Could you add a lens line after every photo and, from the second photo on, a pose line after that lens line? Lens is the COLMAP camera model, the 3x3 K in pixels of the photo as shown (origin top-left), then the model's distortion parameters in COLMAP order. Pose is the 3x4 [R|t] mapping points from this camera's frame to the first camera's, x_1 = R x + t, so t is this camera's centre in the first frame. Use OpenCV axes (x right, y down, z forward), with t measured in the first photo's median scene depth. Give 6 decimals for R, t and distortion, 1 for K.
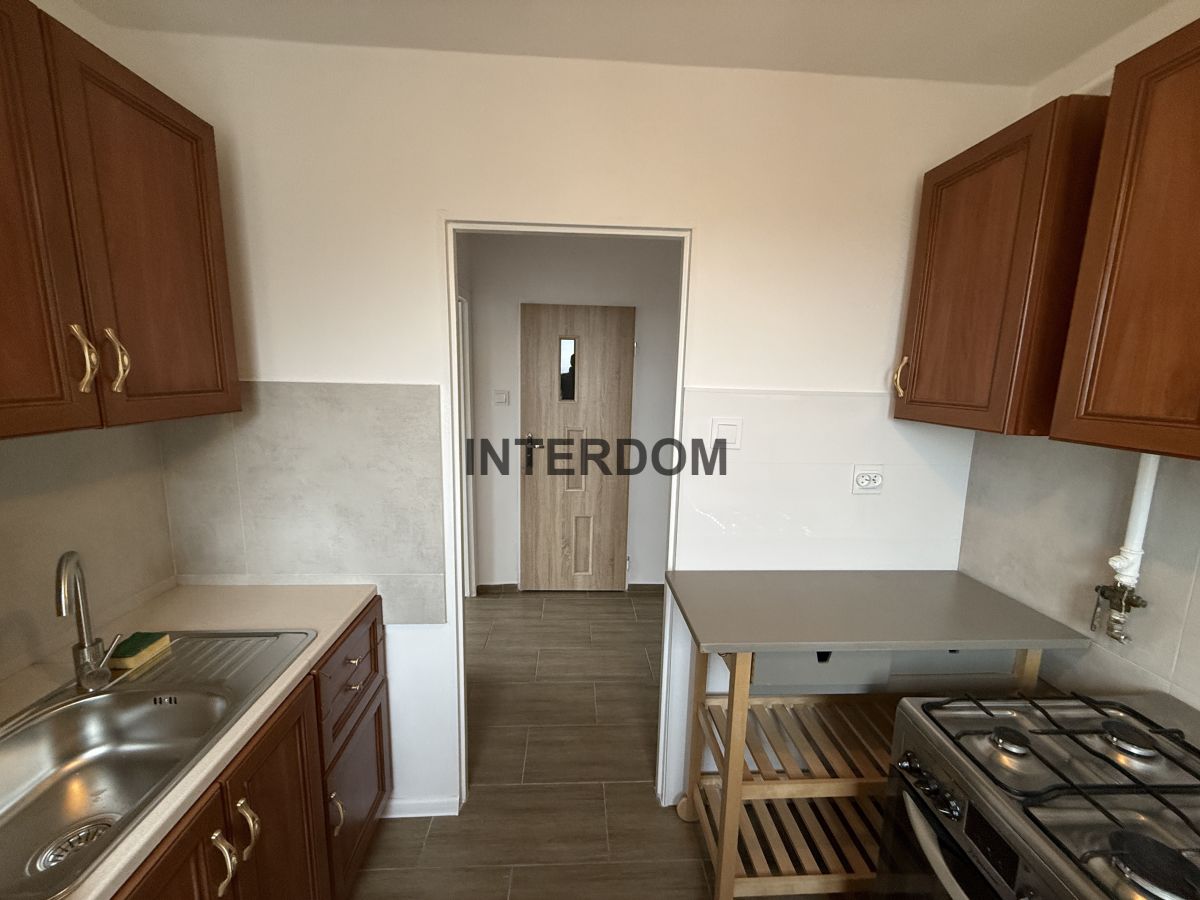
lens RADIAL K [[478.9, 0, 600.0], [0, 478.9, 450.0], [0, 0, 1]] dist [0.000521, 0.000093]
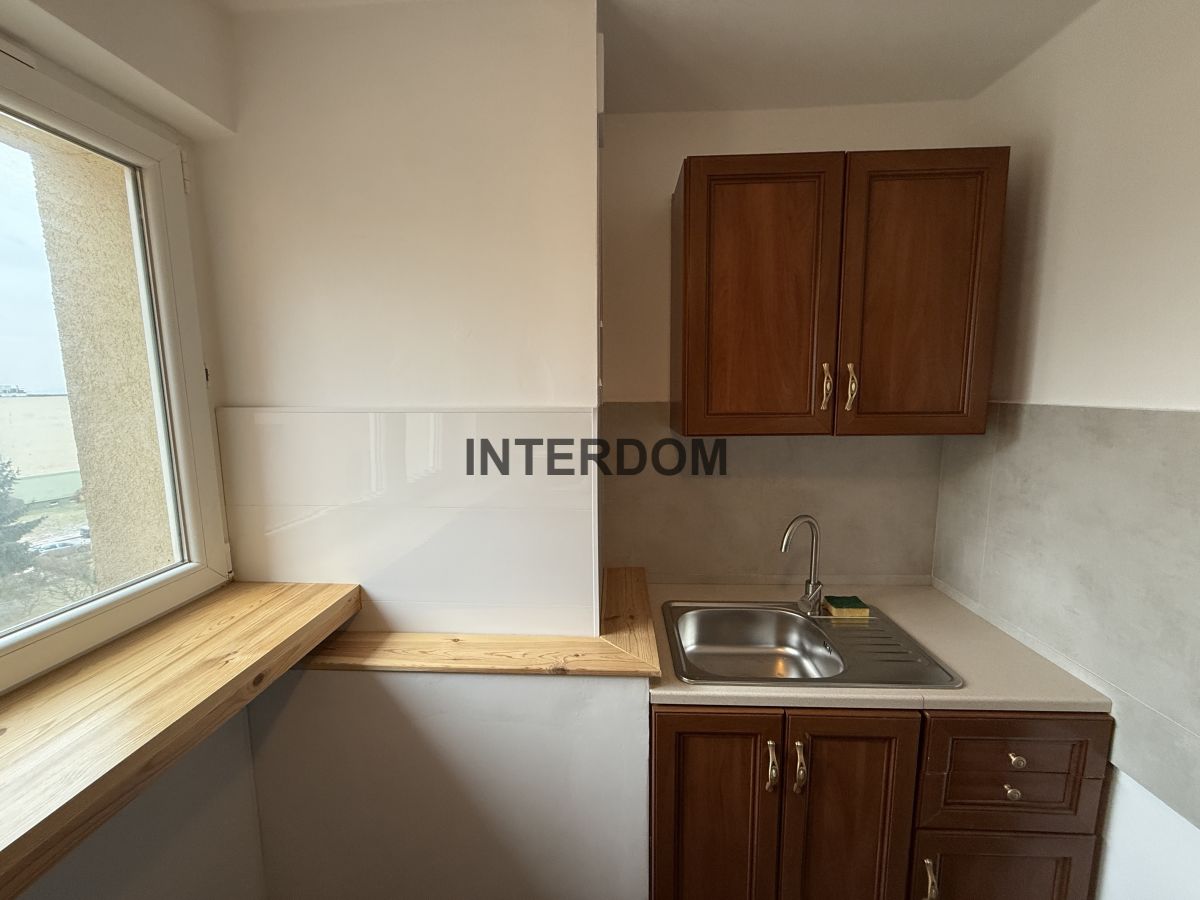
lens RADIAL K [[478.9, 0, 600.0], [0, 478.9, 450.0], [0, 0, 1]] dist [0.000521, 0.000093]
pose [[-0.101815, 0.111034, -0.988587, 0.270287], [-0.151985, 0.980349, 0.125762, -0.050067], [0.983125, 0.163055, -0.082939, 0.299177]]
